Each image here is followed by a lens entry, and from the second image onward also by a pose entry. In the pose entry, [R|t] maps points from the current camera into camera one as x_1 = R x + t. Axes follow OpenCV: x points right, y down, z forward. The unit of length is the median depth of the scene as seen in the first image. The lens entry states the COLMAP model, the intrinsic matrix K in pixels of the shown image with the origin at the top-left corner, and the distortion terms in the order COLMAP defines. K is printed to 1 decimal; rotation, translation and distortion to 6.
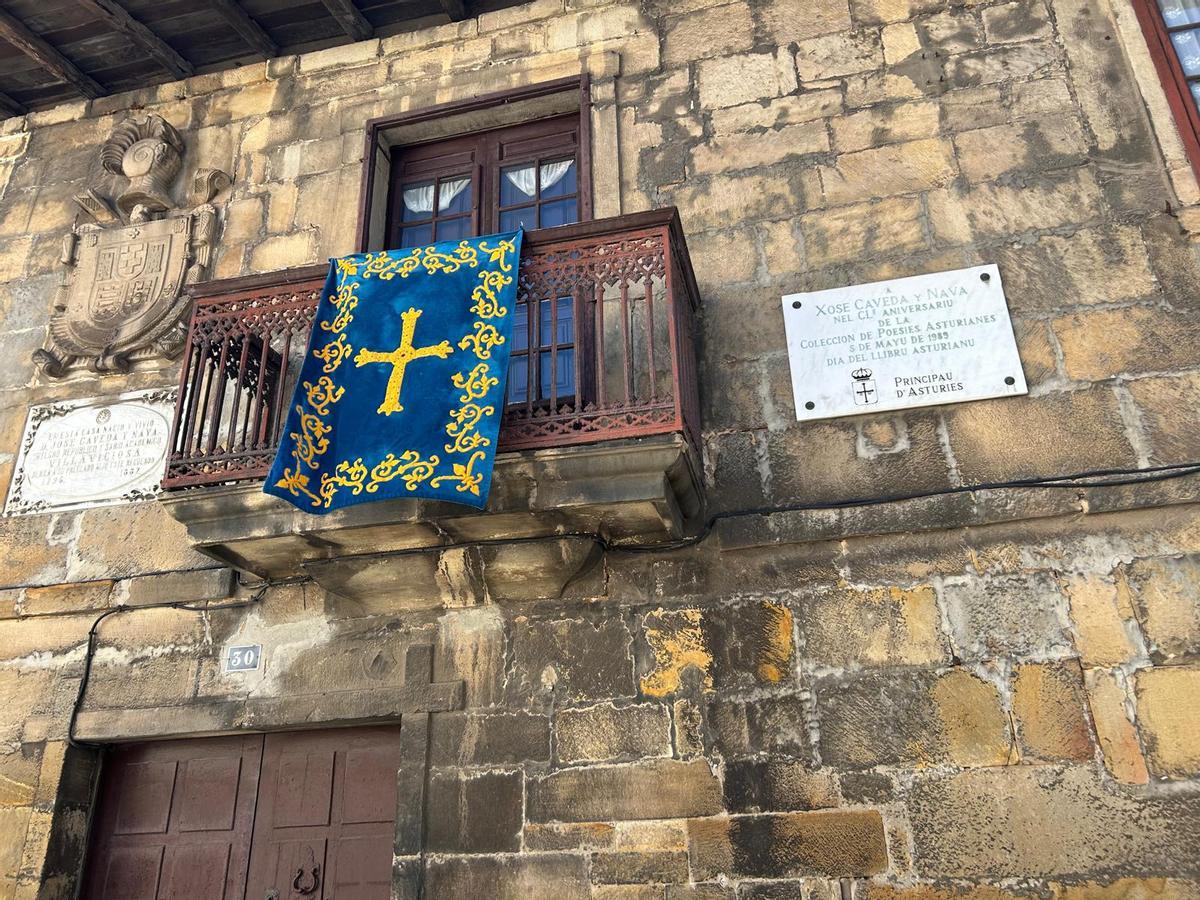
lens RADIAL K [[904.7, 0, 605.0], [0, 904.7, 460.5], [0, 0, 1]] dist [0.058878, -0.068927]
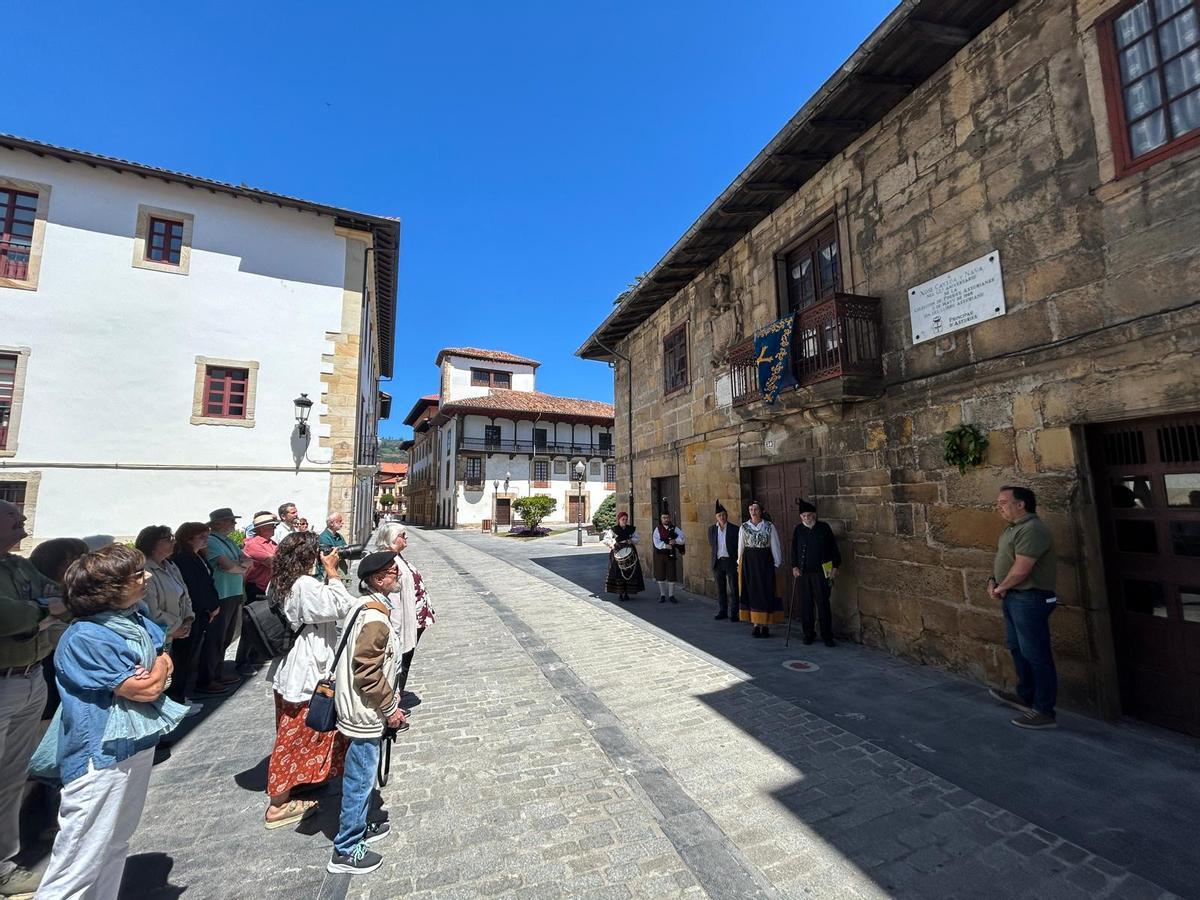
lens RADIAL K [[484.7, 0, 596.9], [0, 484.7, 448.1], [0, 0, 1]] dist [-0.002046, 0.000971]
pose [[0.526599, -0.076457, -0.846668, 0.901491], [0.350288, 0.926985, 0.134157, -0.276737], [0.774591, -0.367224, 0.514932, -0.537873]]
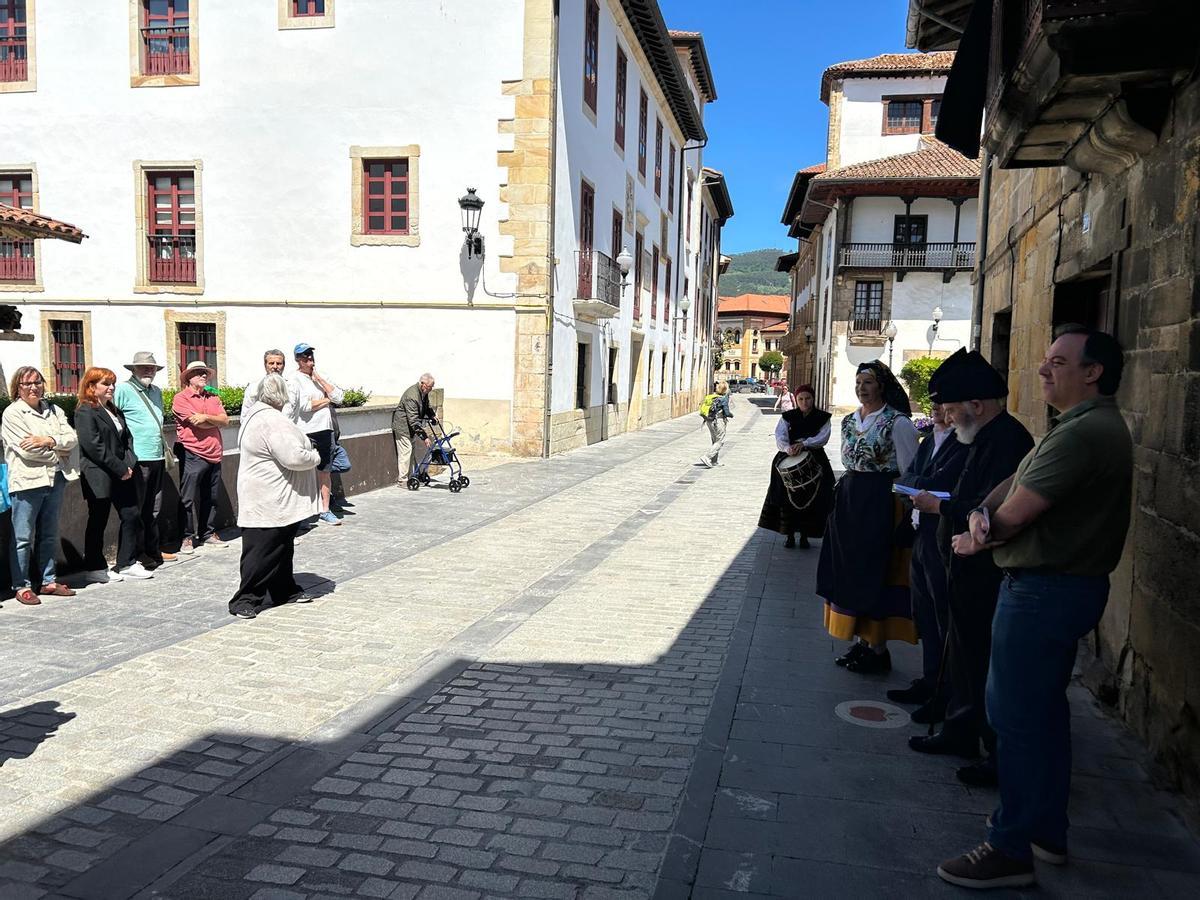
lens RADIAL K [[900.6, 0, 584.1], [0, 900.6, 449.0], [0, 0, 1]] dist [0.061082, -0.068369]
pose [[-0.083605, 0.113321, -0.990035, 1.175524], [0.396556, 0.915240, 0.071272, 0.133482], [0.914195, -0.386646, -0.121457, 0.335205]]
